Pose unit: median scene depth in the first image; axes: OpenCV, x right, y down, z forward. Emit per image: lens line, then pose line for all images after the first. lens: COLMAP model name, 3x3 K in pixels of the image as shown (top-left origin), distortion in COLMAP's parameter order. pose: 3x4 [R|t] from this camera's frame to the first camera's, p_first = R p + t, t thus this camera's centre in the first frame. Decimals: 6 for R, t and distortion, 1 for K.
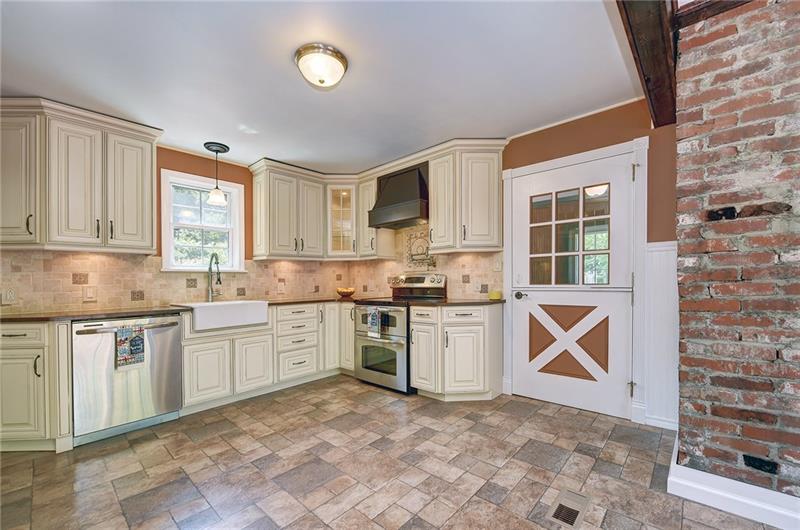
lens RADIAL K [[318.8, 0, 408.0], [0, 318.8, 277.6], [0, 0, 1]] dist [-0.010602, -0.001180]
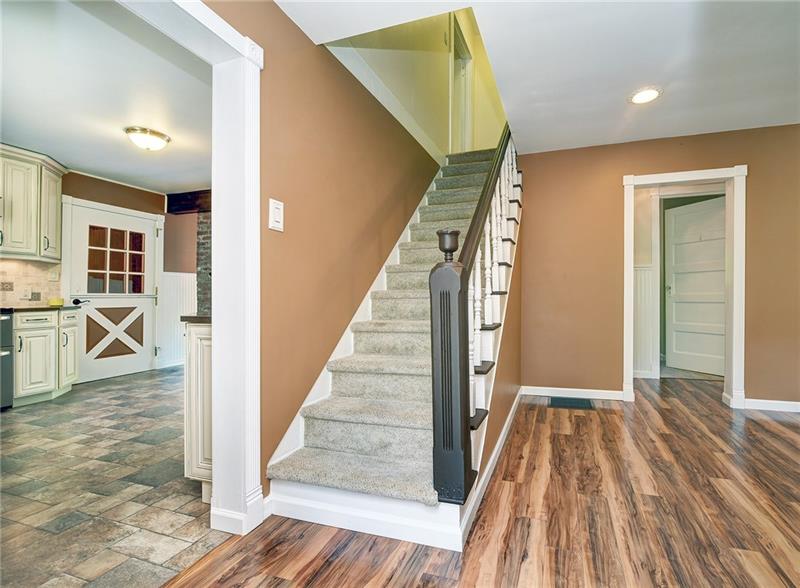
lens RADIAL K [[359.0, 0, 450.2], [0, 359.0, 294.9], [0, 0, 1]] dist [-0.008577, -0.000754]
pose [[-0.419290, 0.019849, 0.907635, -1.638637], [0.006417, 0.999801, -0.018900, 0.069786], [-0.907830, -0.002100, -0.419334, 0.293690]]
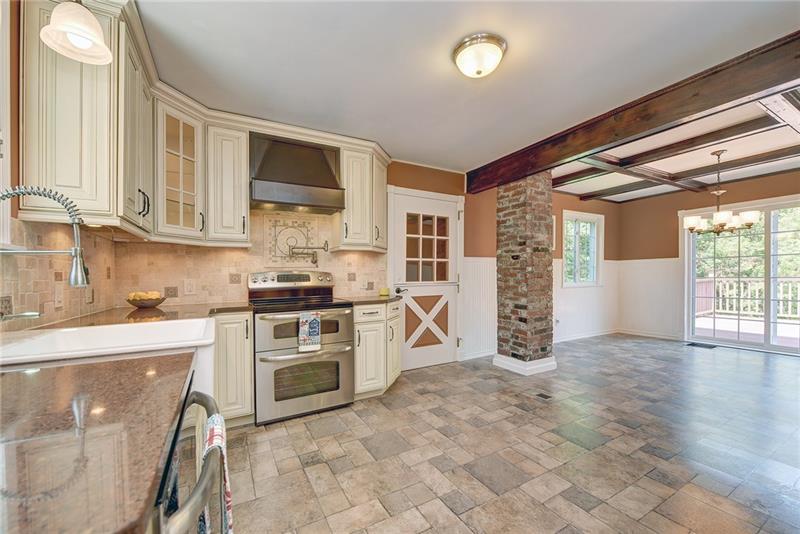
lens RADIAL K [[322.3, 0, 405.3], [0, 322.3, 276.1], [0, 0, 1]] dist [-0.008282, -0.000965]
pose [[0.332396, 0.015337, 0.943015, -0.896178], [-0.001442, 0.999875, -0.015753, 0.021530], [-0.943139, 0.003876, 0.332376, 0.613789]]
